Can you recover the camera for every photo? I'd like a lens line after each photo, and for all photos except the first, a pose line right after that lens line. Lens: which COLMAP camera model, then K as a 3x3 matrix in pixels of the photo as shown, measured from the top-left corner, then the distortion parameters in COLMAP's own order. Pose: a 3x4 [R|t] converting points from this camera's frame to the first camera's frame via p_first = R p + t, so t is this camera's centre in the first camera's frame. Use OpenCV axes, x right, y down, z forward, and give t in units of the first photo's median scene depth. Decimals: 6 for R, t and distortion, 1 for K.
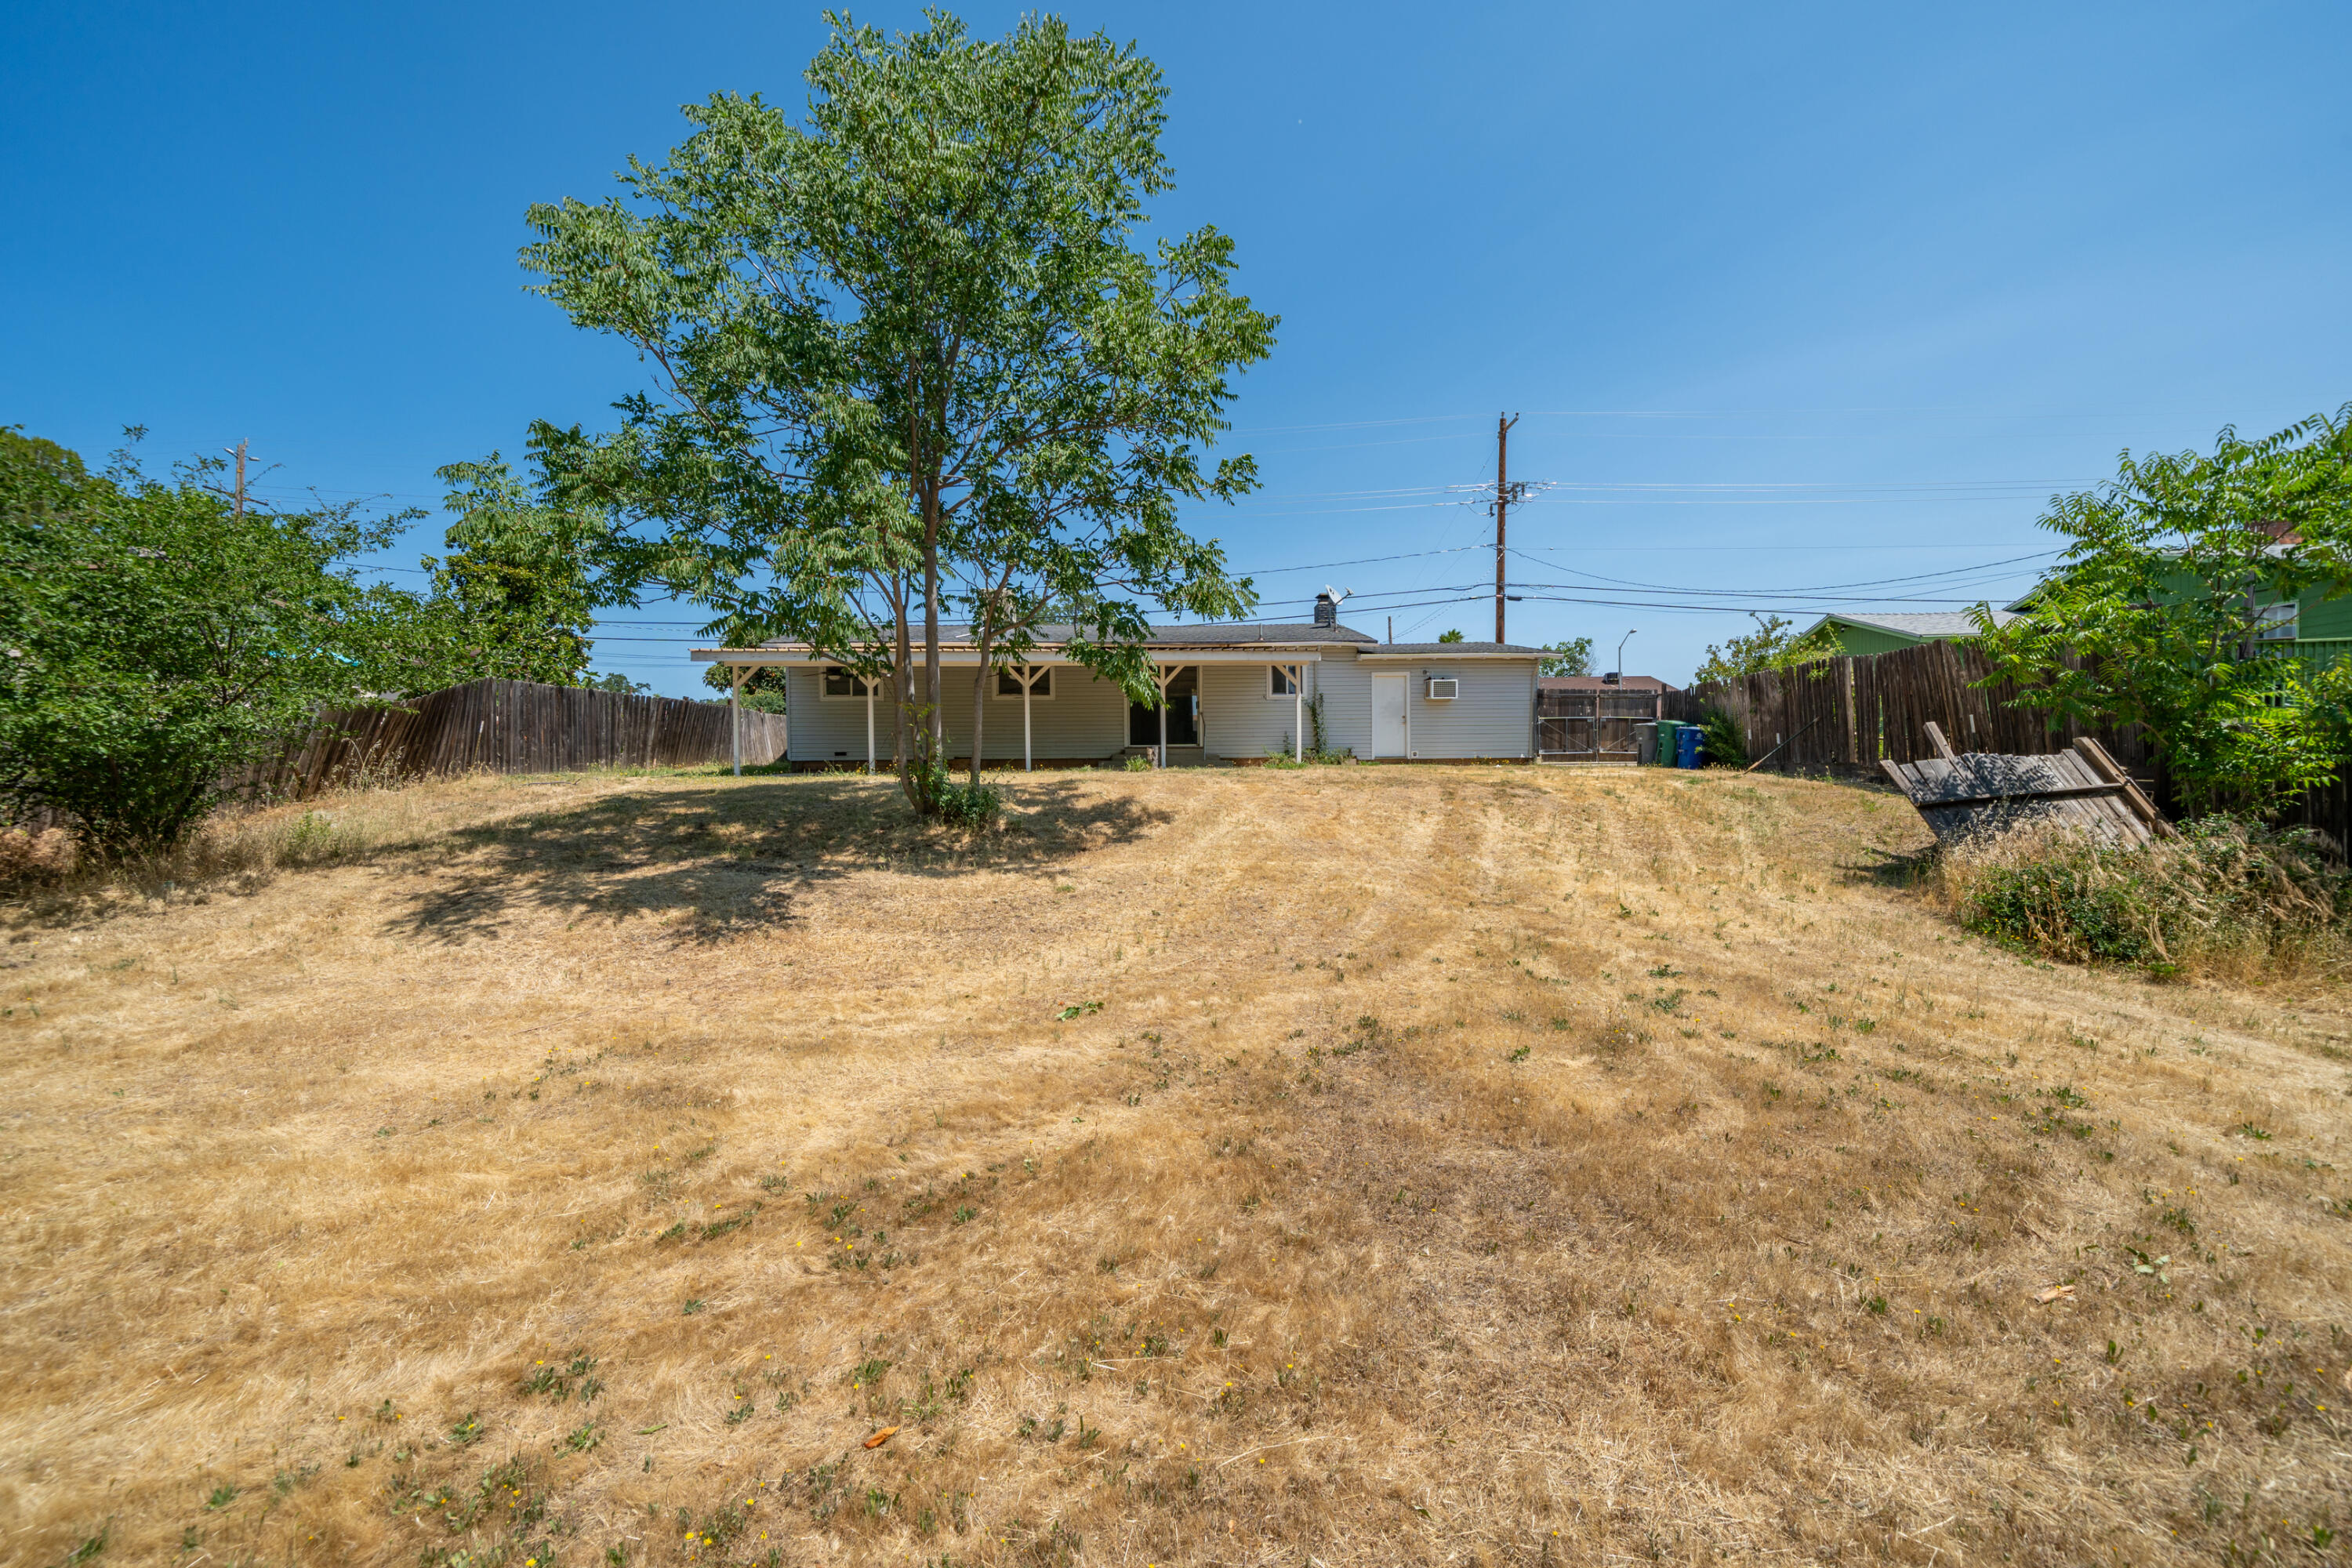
lens RADIAL K [[885.1, 0, 1176.0], [0, 885.1, 784.0], [0, 0, 1]] dist [0.000585, 0.000003]
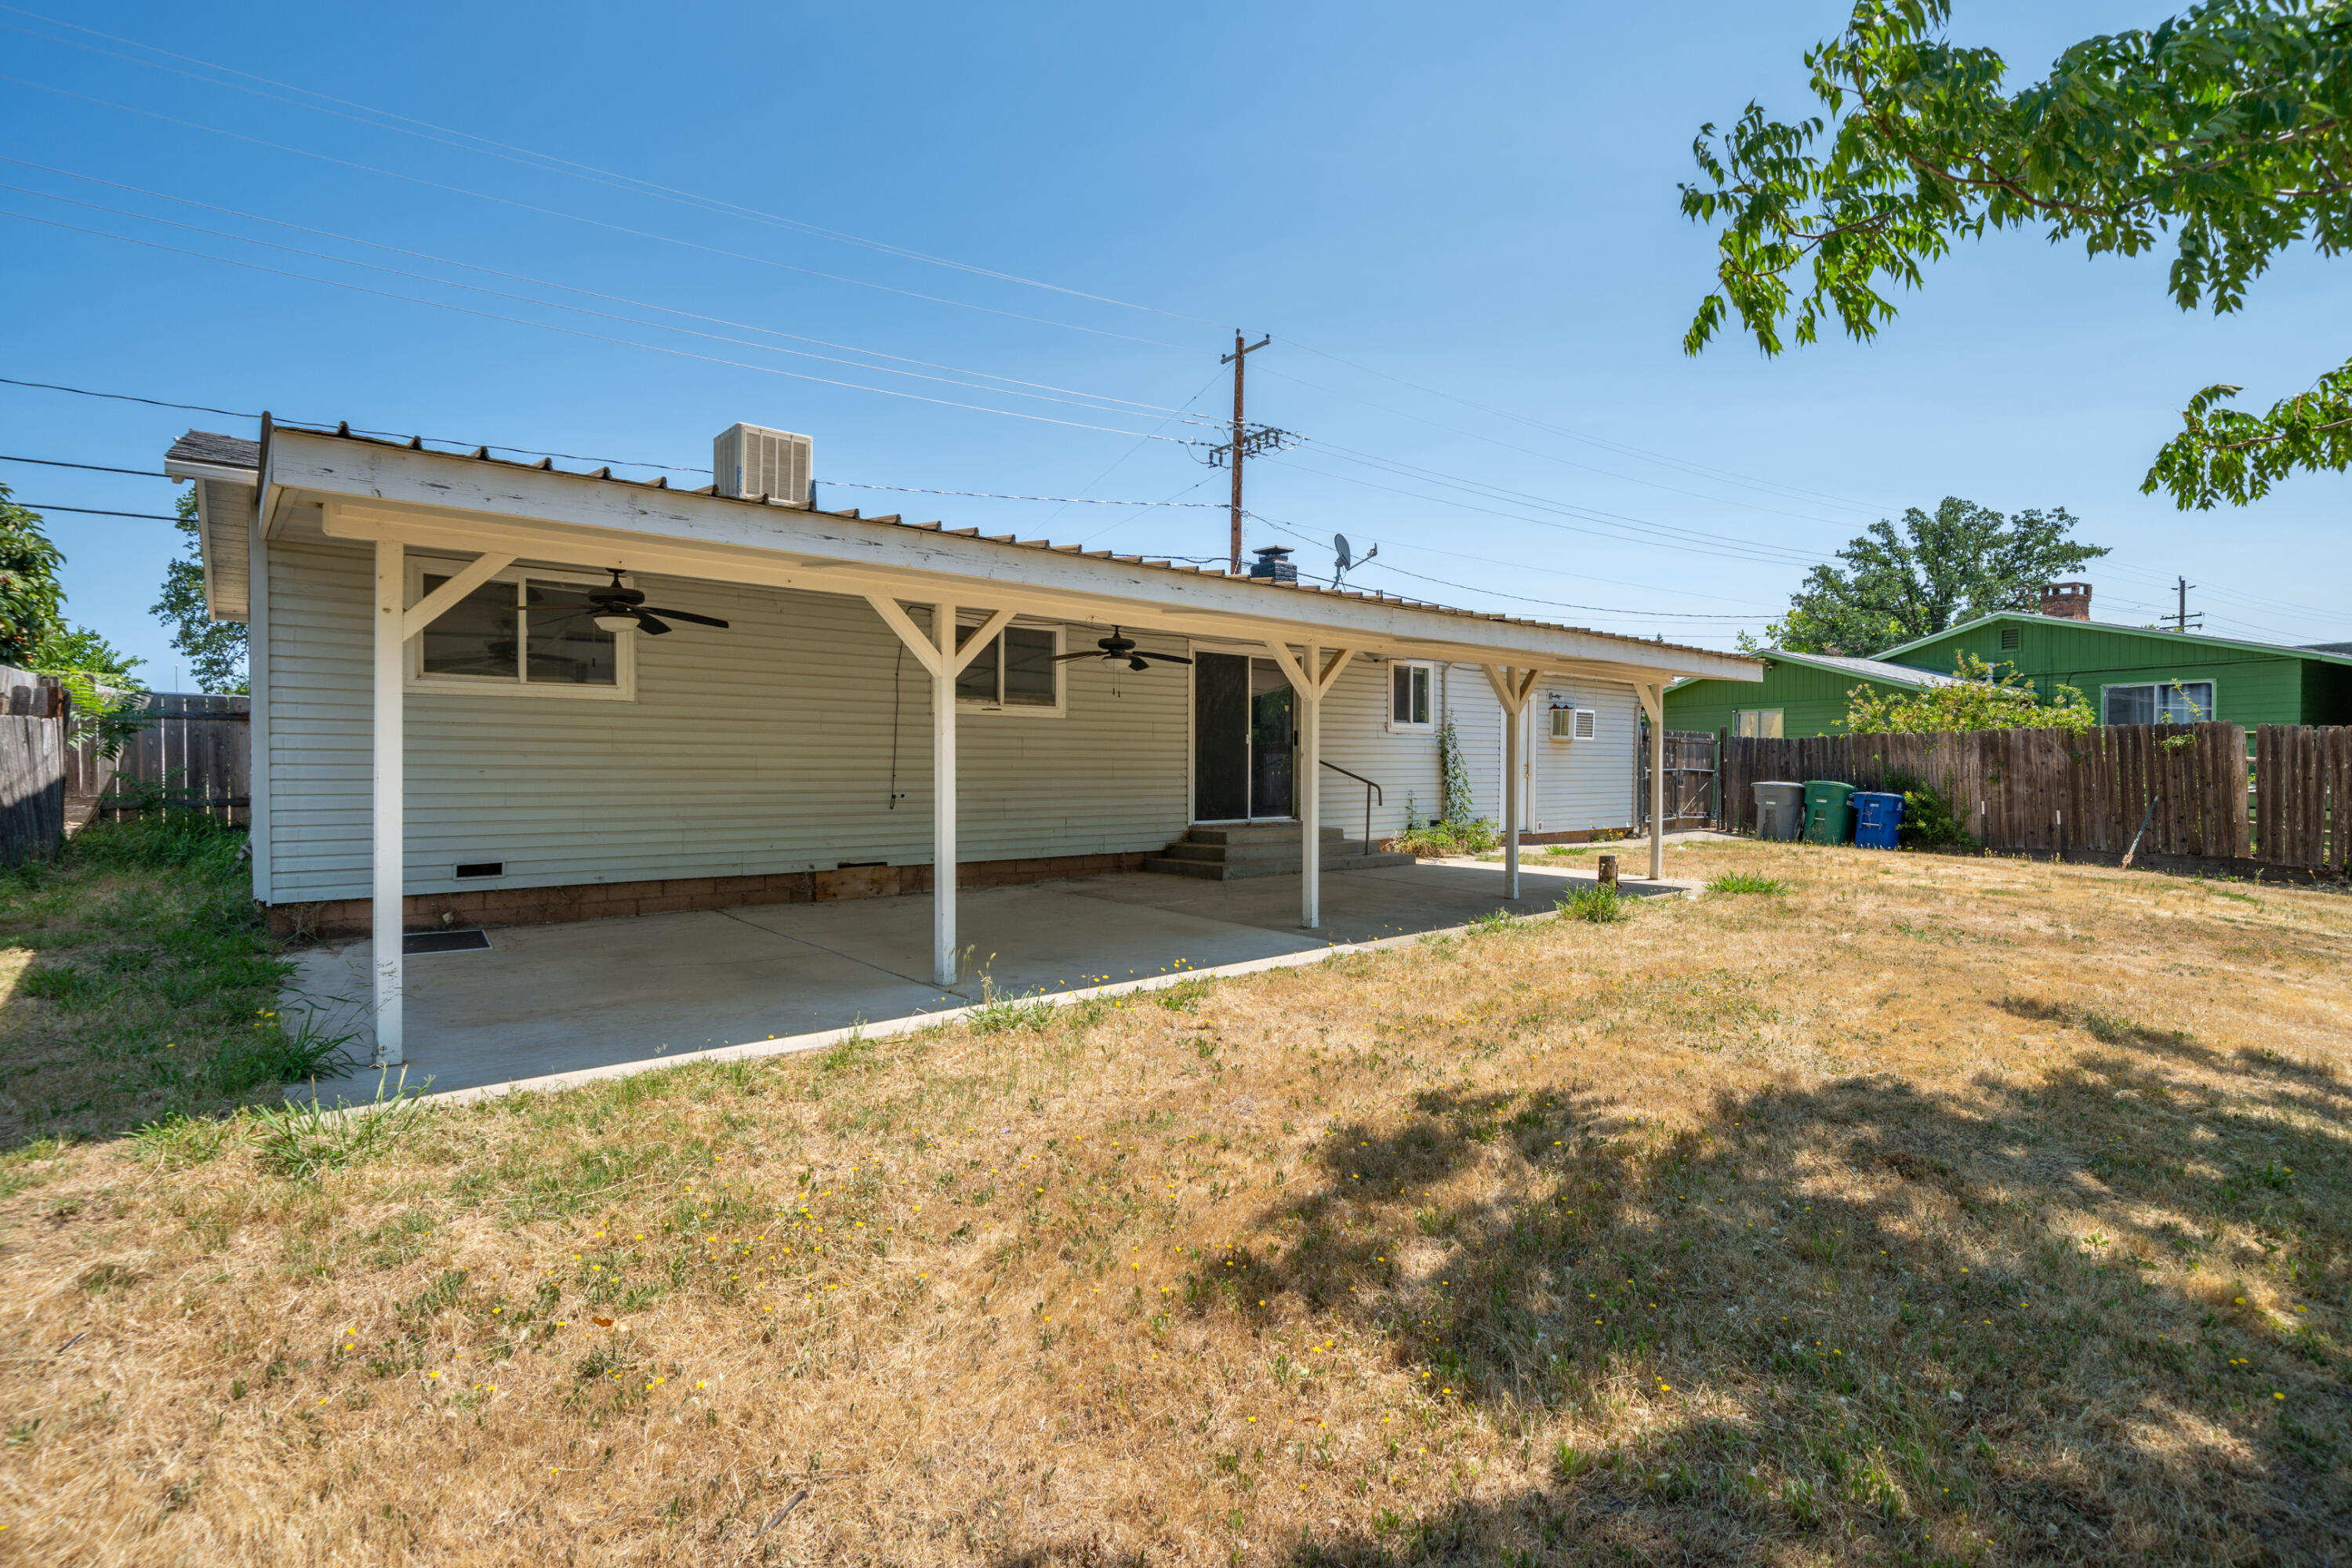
lens RADIAL K [[1111.5, 0, 1176.0], [0, 1111.5, 784.0], [0, 0, 1]] dist [-0.028501, -0.000075]
pose [[0.765000, -0.000249, 0.644031, -0.428815], [0.009741, 0.999890, -0.011183, -0.057559], [-0.643957, 0.014828, 0.764918, 0.568416]]
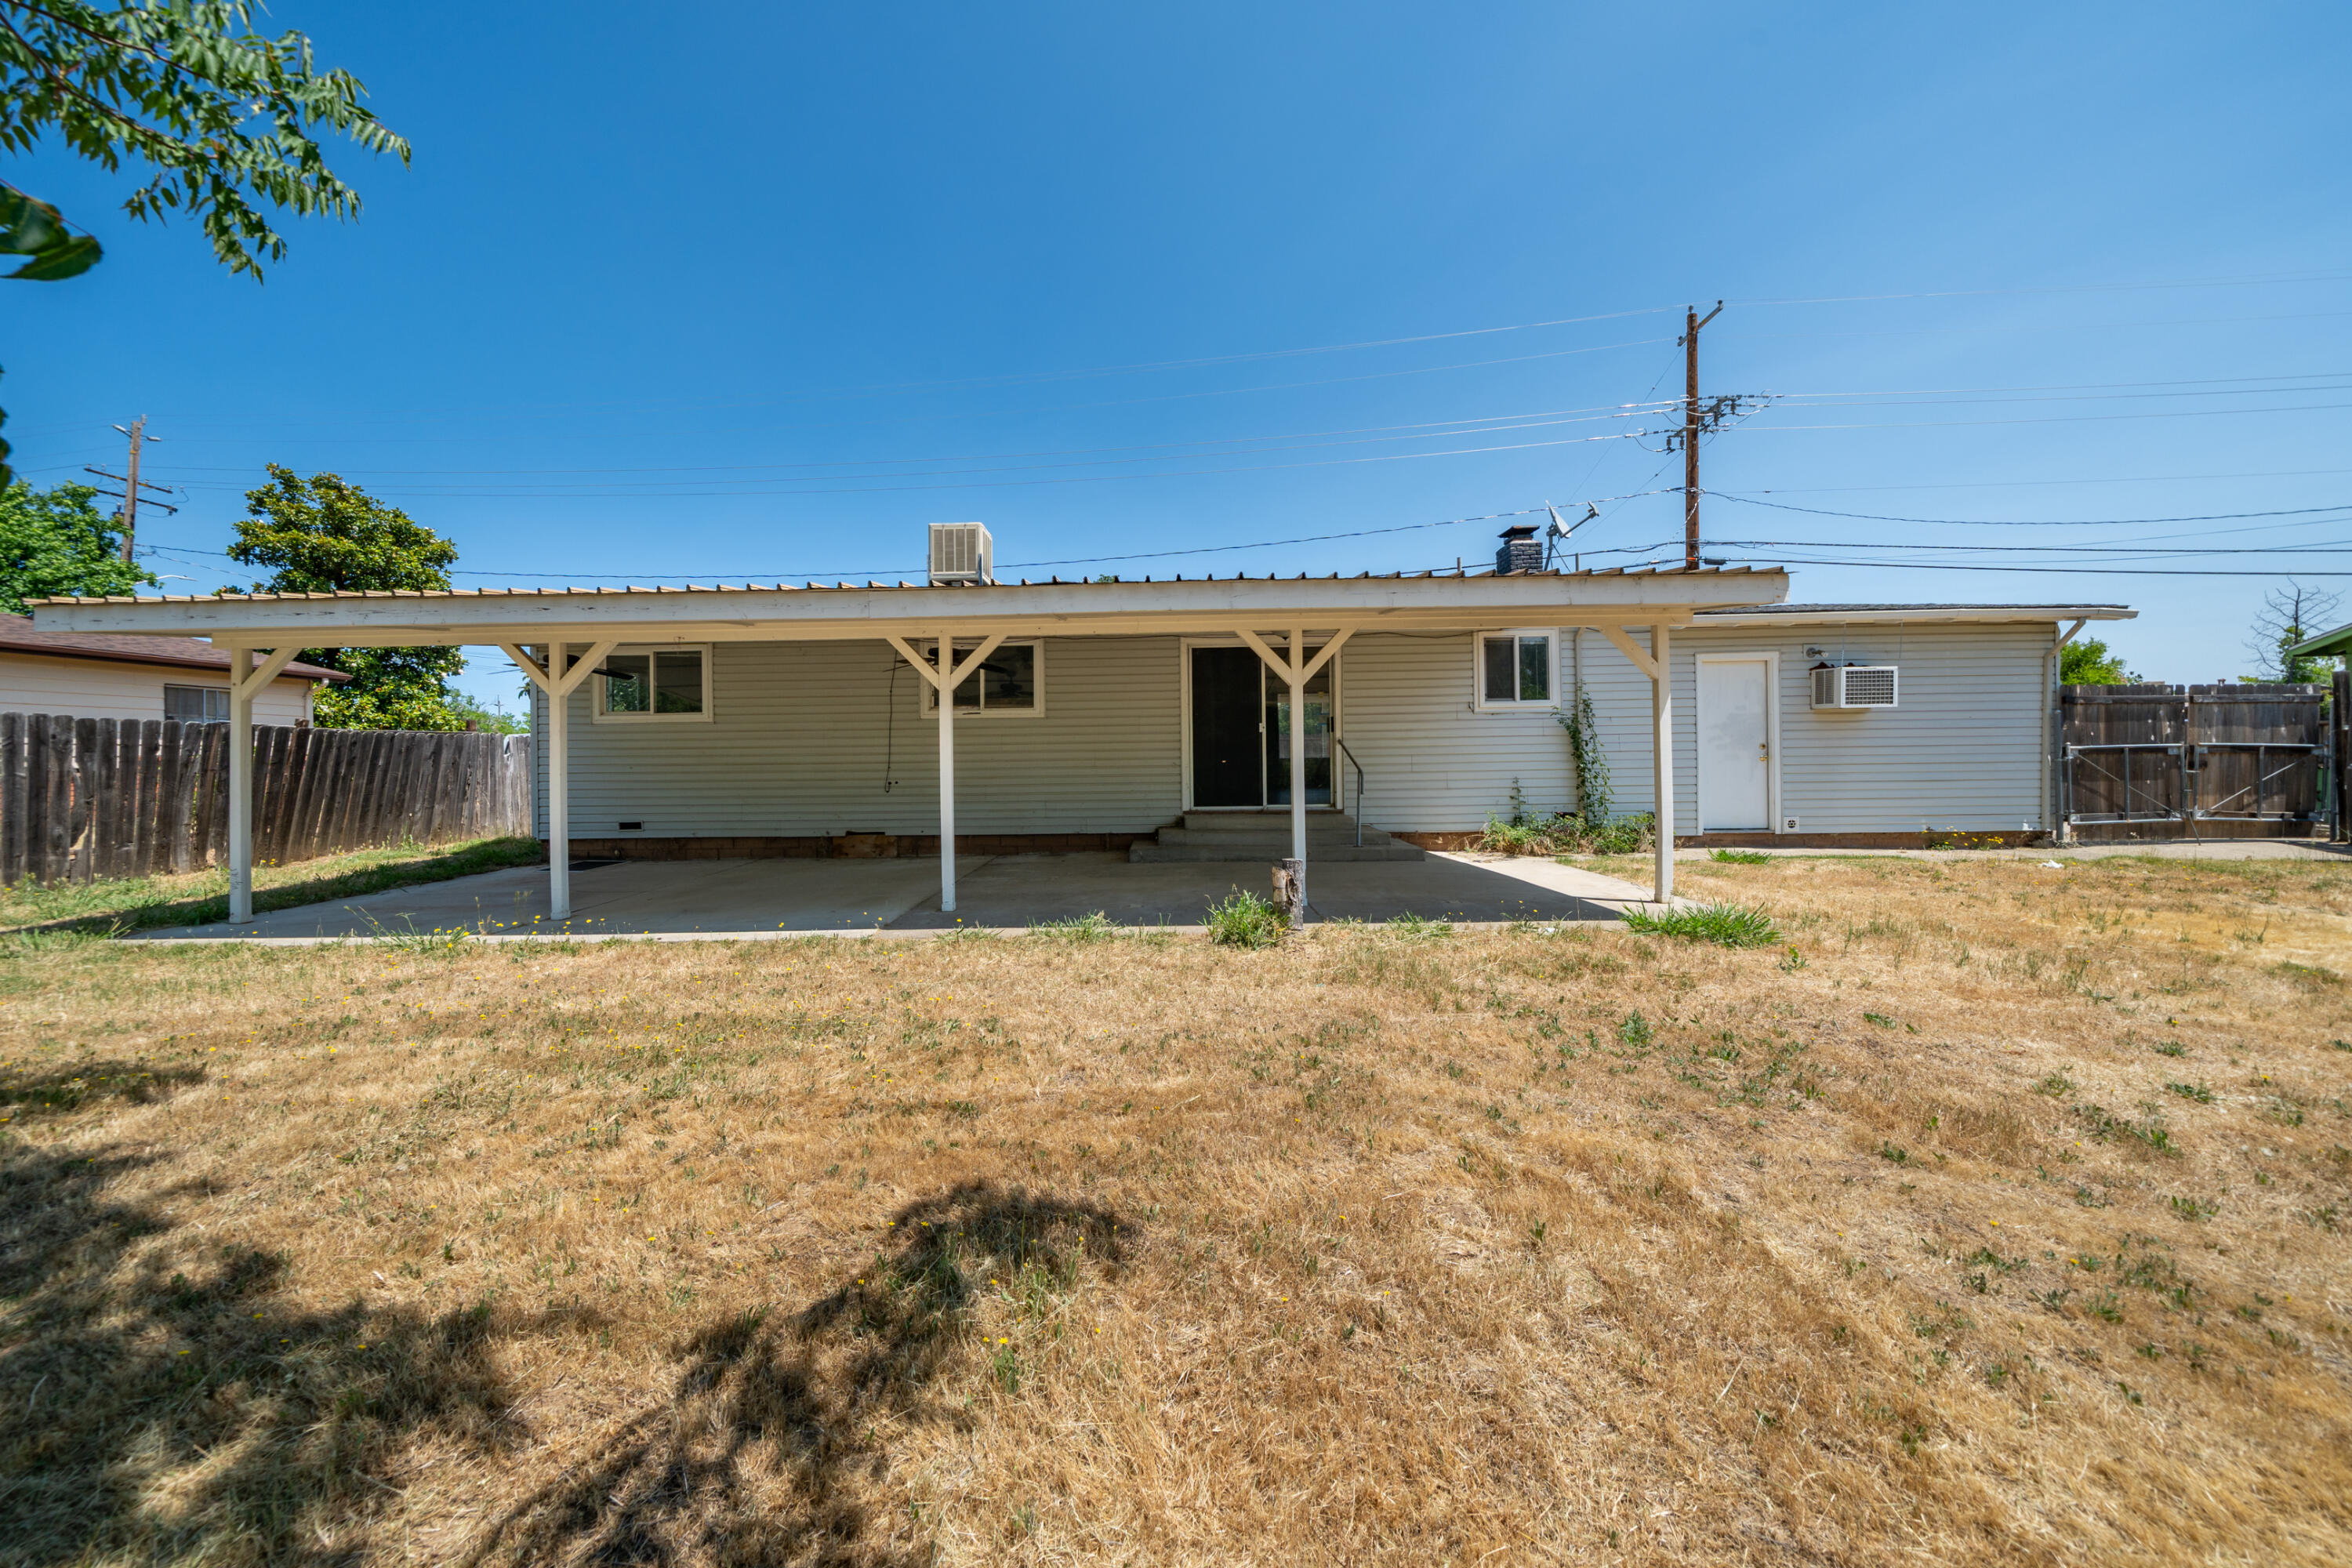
lens RADIAL K [[831.2, 0, 1174.5], [0, 831.2, 751.7], [0, 0, 1]] dist [0.000643, 0.000050]
pose [[0.999313, -0.006832, -0.036413, -0.045998], [0.005461, 0.999277, -0.037624, -0.057856], [0.036644, 0.037400, 0.998628, 0.539542]]
